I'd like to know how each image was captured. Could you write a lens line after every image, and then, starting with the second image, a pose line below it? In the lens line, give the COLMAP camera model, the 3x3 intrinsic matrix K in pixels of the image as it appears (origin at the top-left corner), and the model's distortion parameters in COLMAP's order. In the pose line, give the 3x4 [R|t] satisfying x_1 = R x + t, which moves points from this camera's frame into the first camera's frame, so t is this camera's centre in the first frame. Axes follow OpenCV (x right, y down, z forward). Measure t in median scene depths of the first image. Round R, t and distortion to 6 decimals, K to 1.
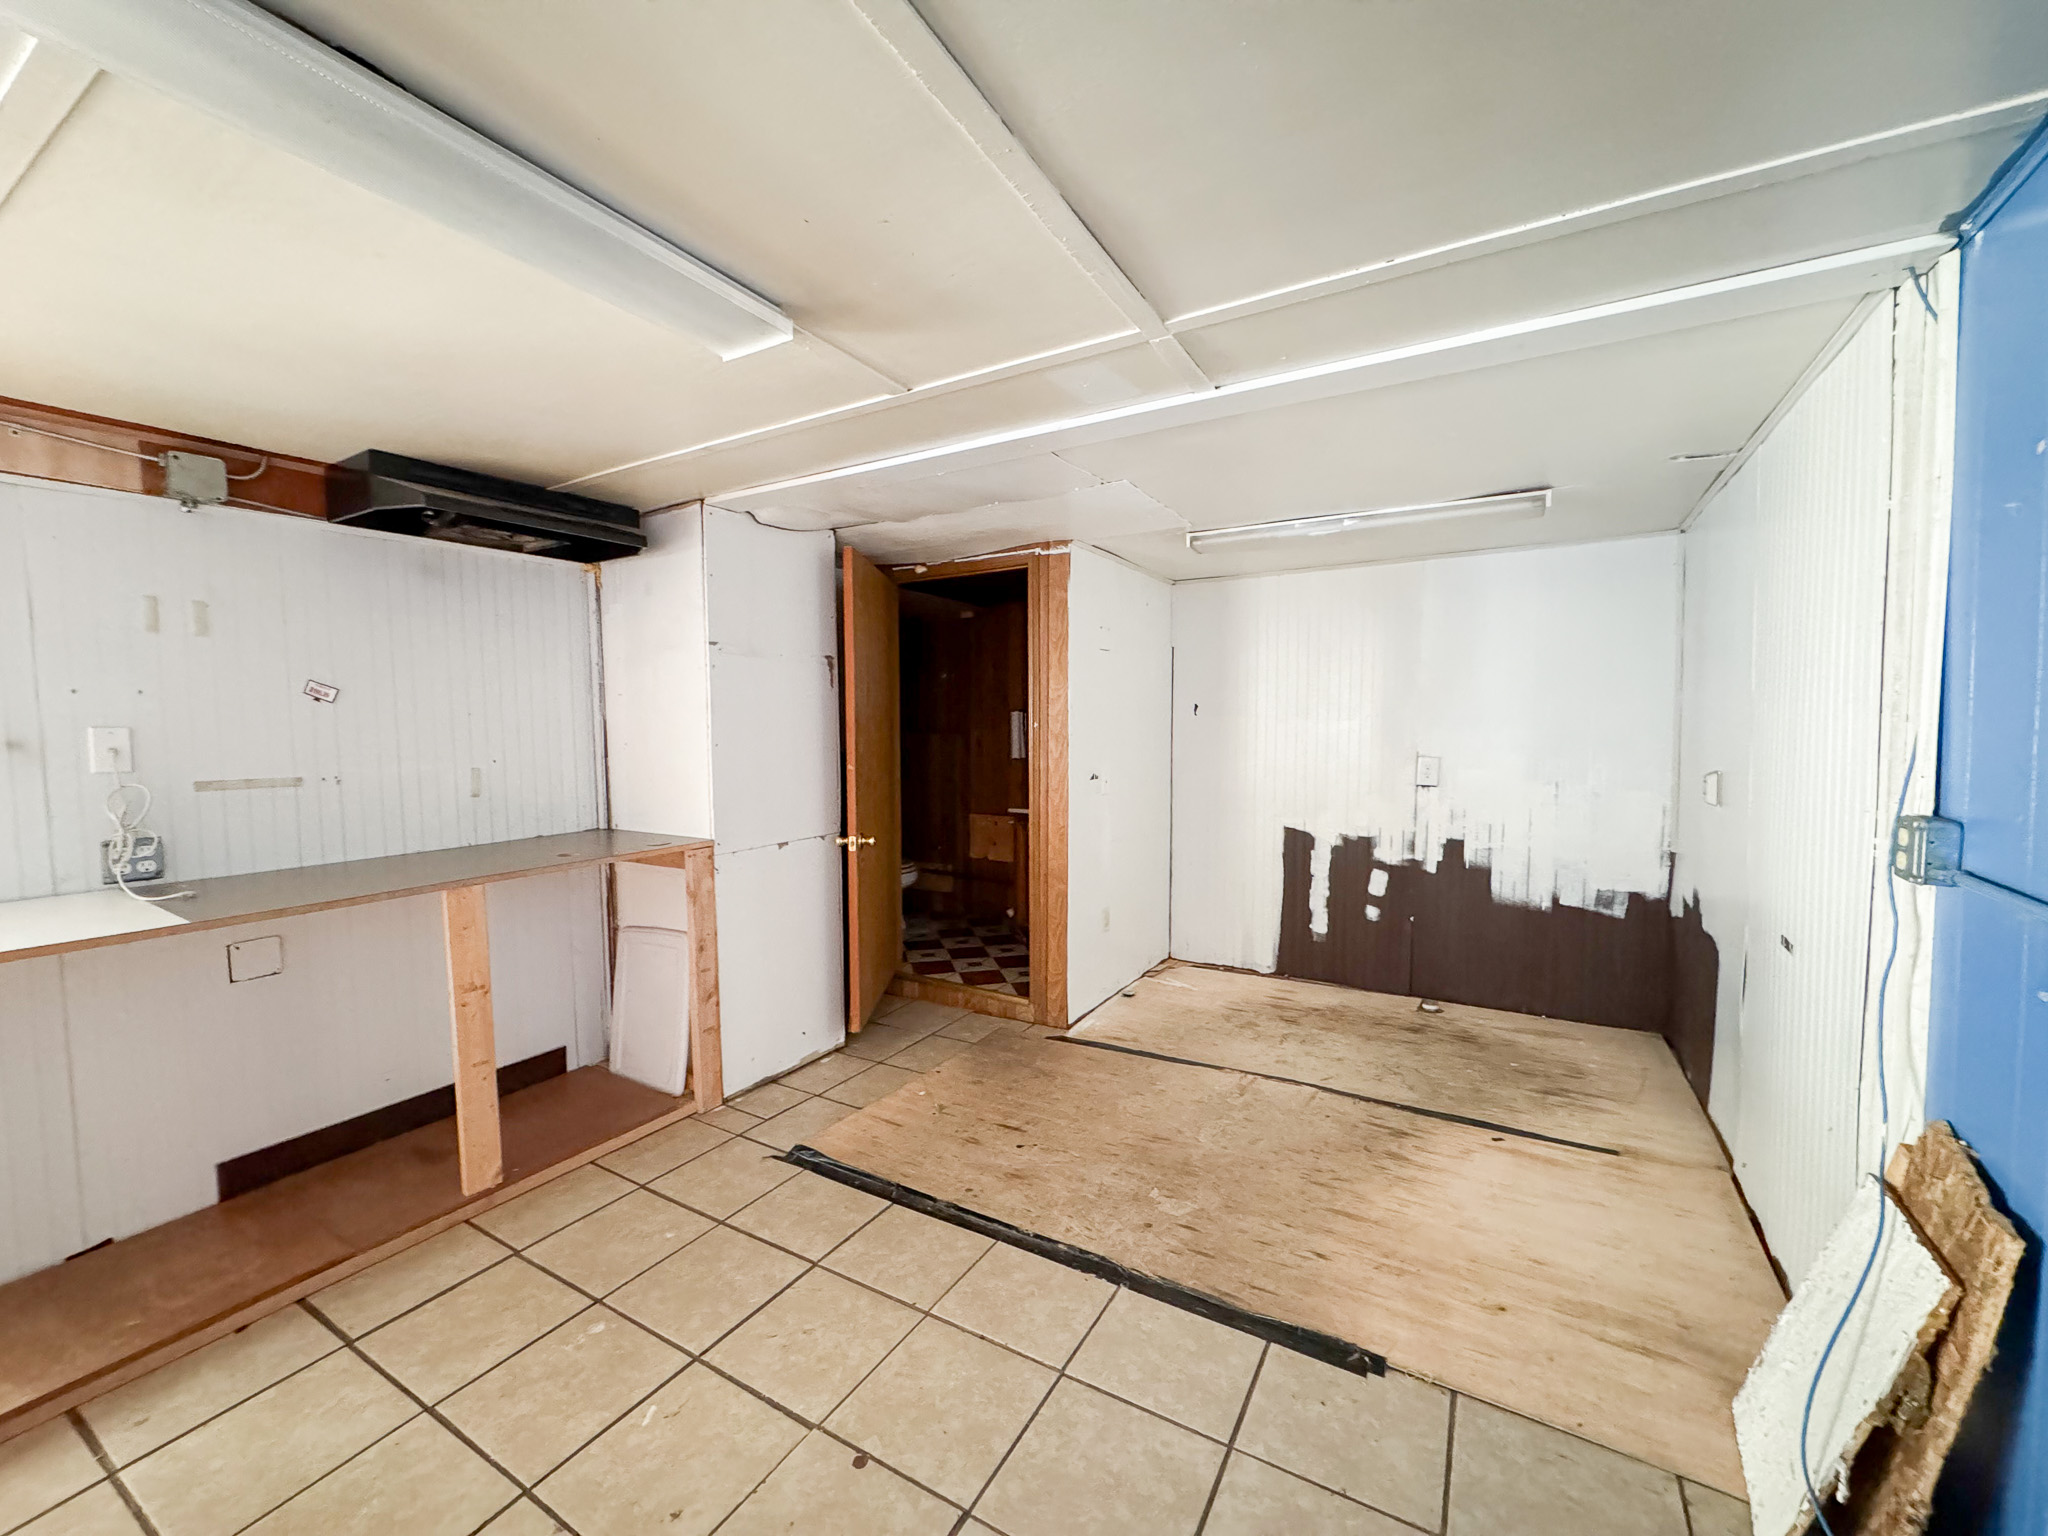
lens RADIAL K [[813.5, 0, 1024.0], [0, 813.5, 768.0], [0, 0, 1]] dist [0.000933, -0.000007]
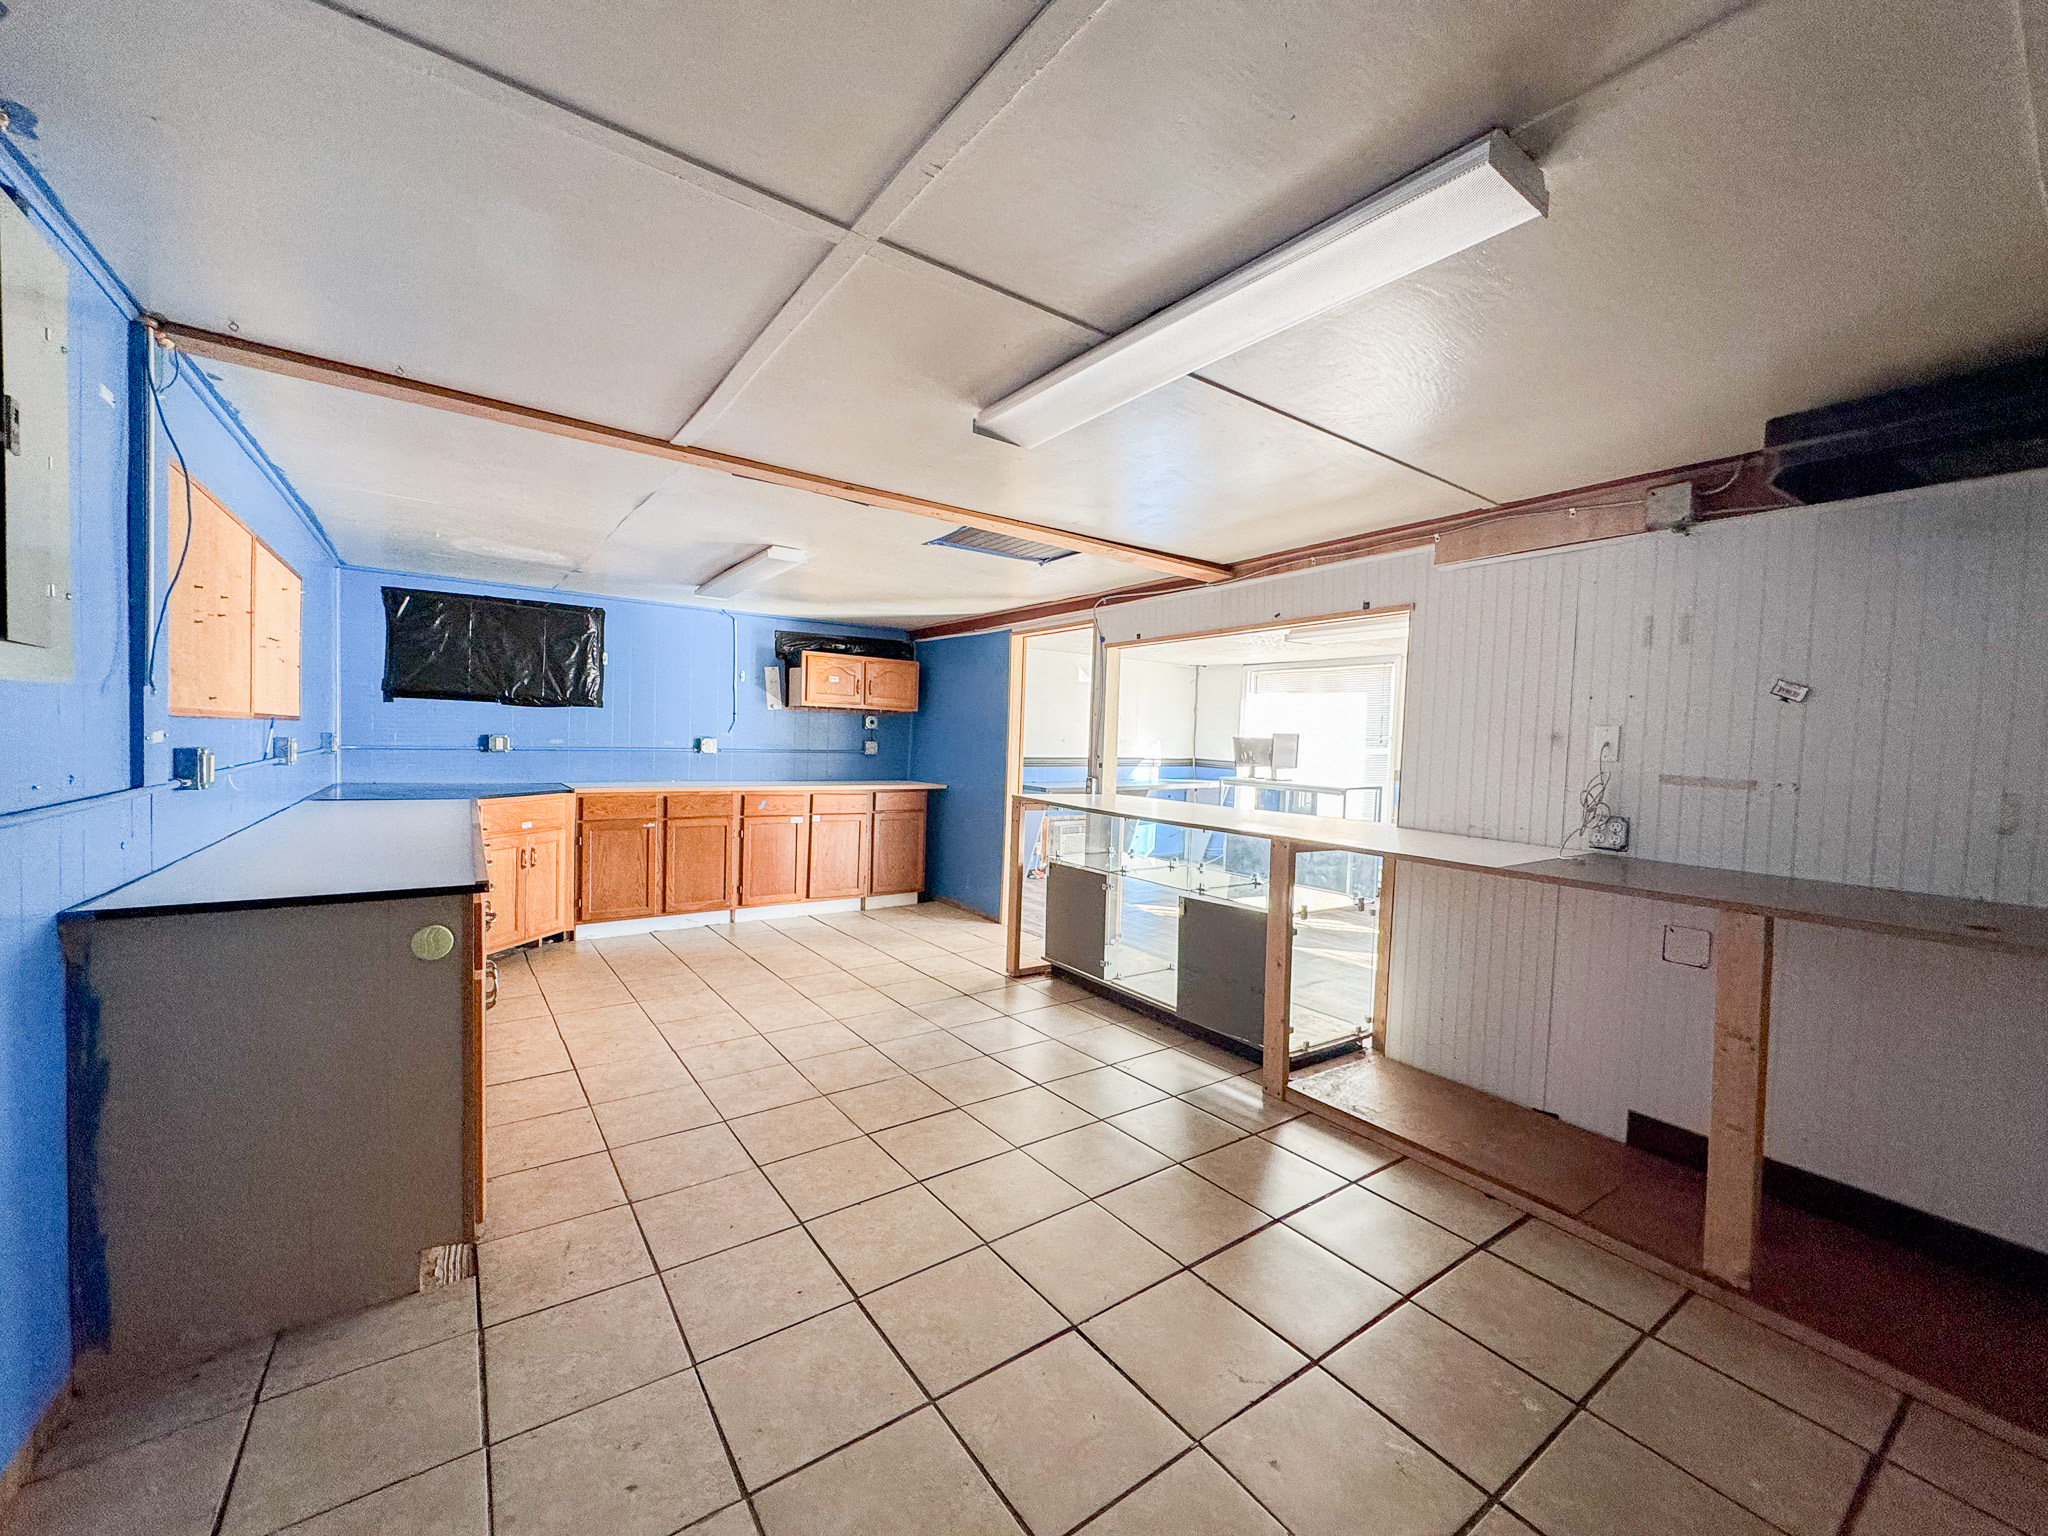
lens RADIAL K [[813.5, 0, 1024.0], [0, 813.5, 768.0], [0, 0, 1]] dist [0.000933, -0.000007]
pose [[-0.412084, 0.032971, -0.910549, 0.233144], [-0.084307, 0.993678, 0.074136, -0.001094], [0.907237, 0.107316, -0.406699, 0.397974]]
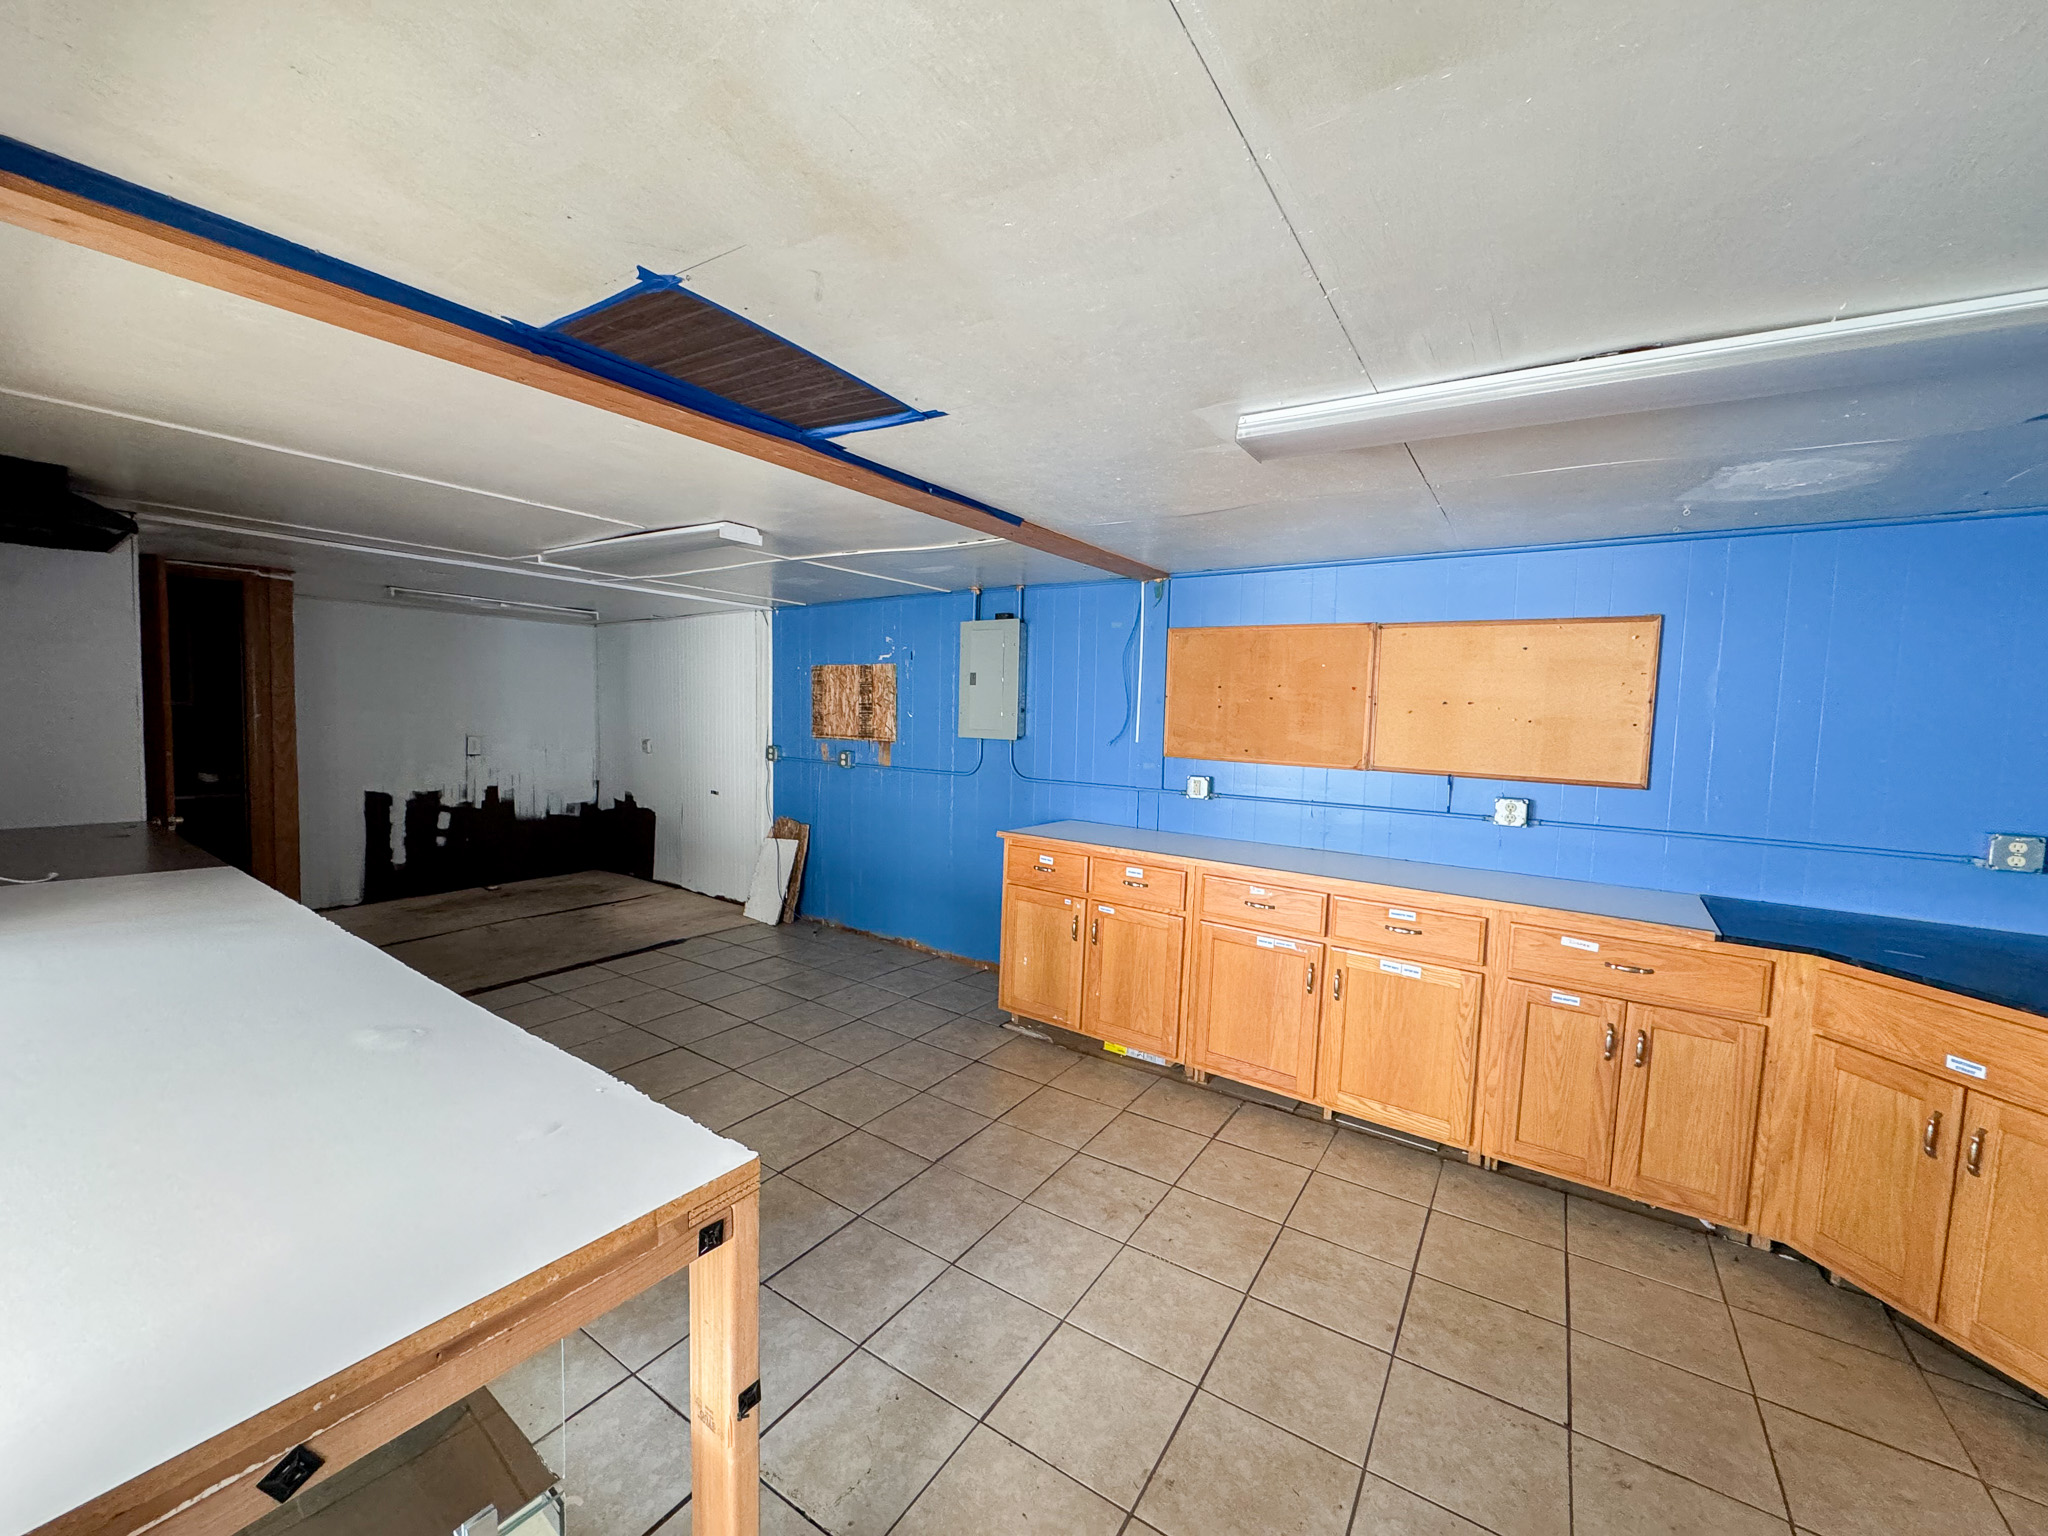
lens RADIAL K [[813.5, 0, 1024.0], [0, 813.5, 768.0], [0, 0, 1]] dist [0.000933, -0.000007]
pose [[0.068865, -0.057696, 0.995956, -1.106579], [0.035453, 0.997837, 0.055354, -0.002625], [-0.996996, 0.031497, 0.070761, -0.211268]]
